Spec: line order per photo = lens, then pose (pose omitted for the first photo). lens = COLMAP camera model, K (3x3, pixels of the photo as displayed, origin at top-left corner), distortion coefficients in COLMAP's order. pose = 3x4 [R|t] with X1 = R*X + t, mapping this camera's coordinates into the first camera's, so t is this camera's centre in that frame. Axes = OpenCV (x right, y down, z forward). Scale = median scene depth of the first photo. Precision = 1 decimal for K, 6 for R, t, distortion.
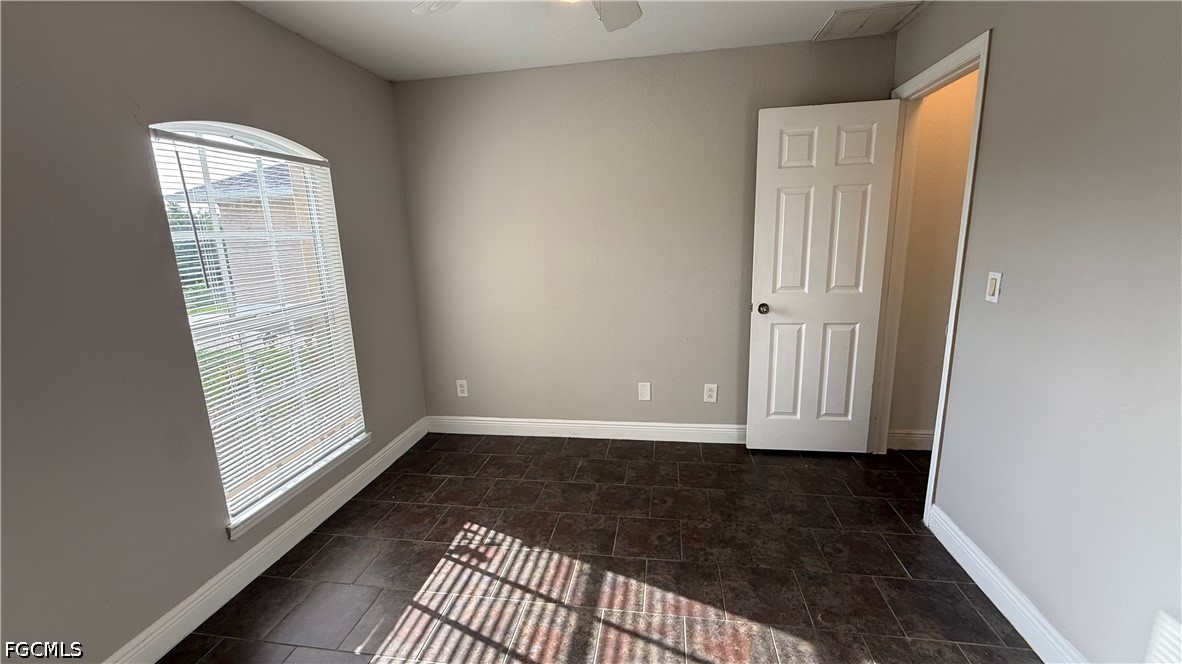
lens RADIAL K [[473.7, 0, 587.5], [0, 473.7, 330.9], [0, 0, 1]] dist [-0.001860, -0.000079]
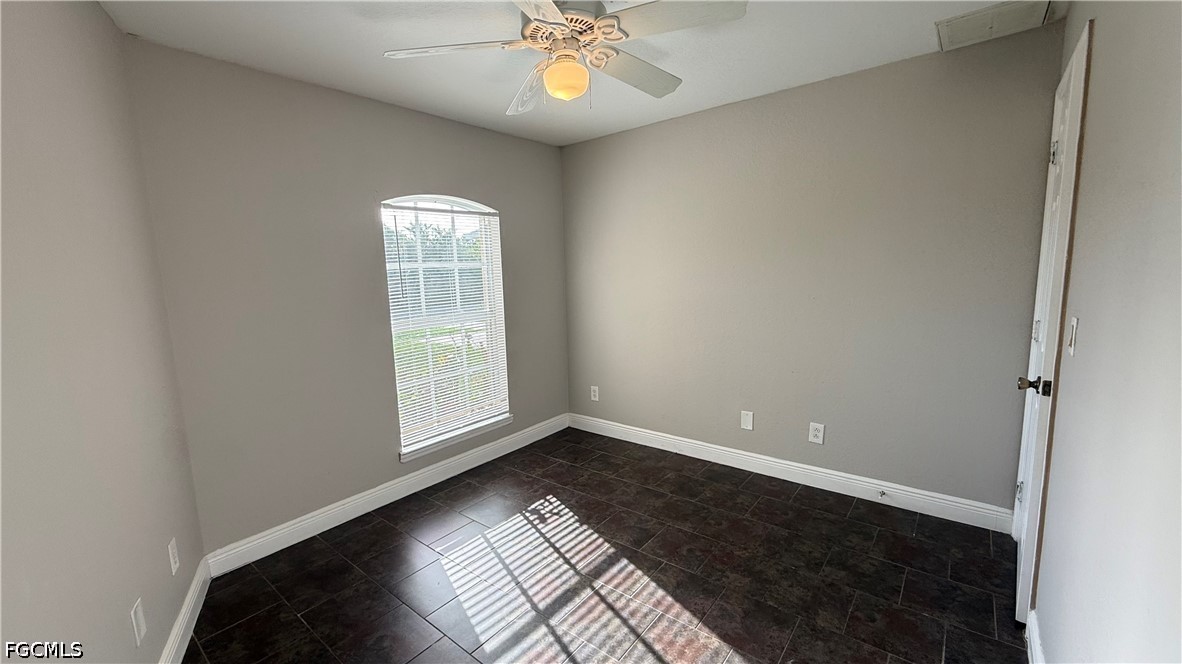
lens RADIAL K [[473.7, 0, 588.9], [0, 473.7, 332.1], [0, 0, 1]] dist [-0.001860, -0.000079]
pose [[0.869651, 0.074336, -0.488039, 0.446257], [-0.099337, 0.994727, -0.025499, 0.001234], [0.483570, 0.070655, 0.872449, -0.071002]]
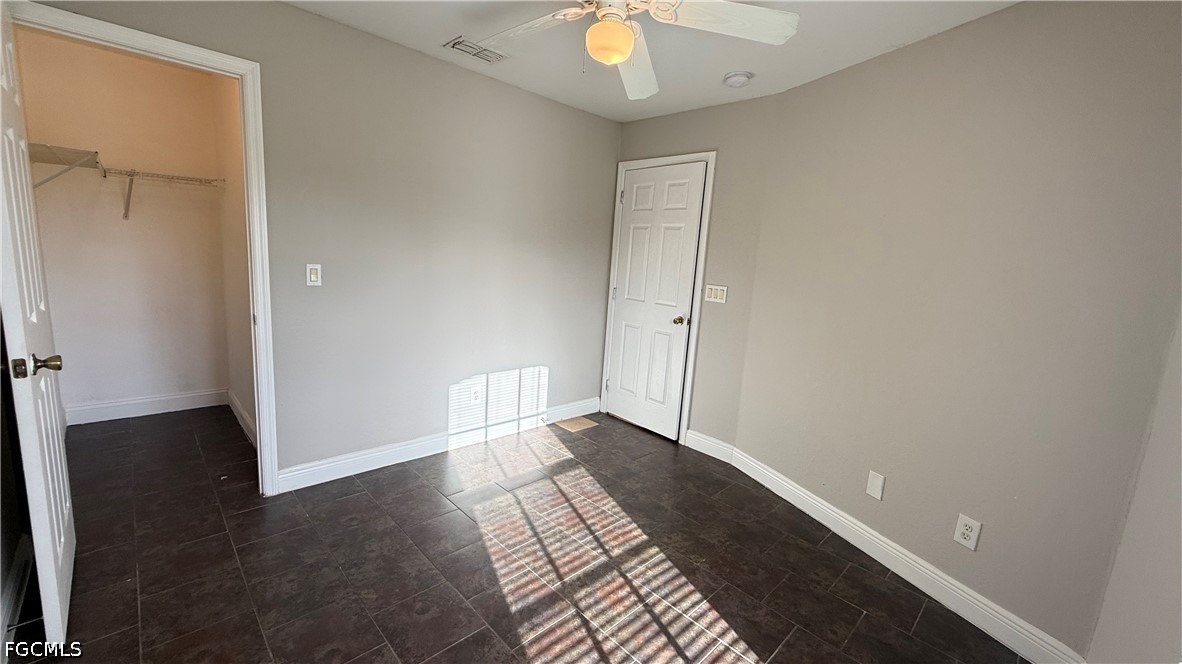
lens RADIAL K [[473.7, 0, 588.7], [0, 473.7, 331.3], [0, 0, 1]] dist [-0.001860, -0.000079]
pose [[-0.805101, -0.120385, 0.580792, -0.492577], [0.084174, 0.946087, 0.312785, -0.245618], [-0.587134, 0.300711, -0.751563, 1.321304]]
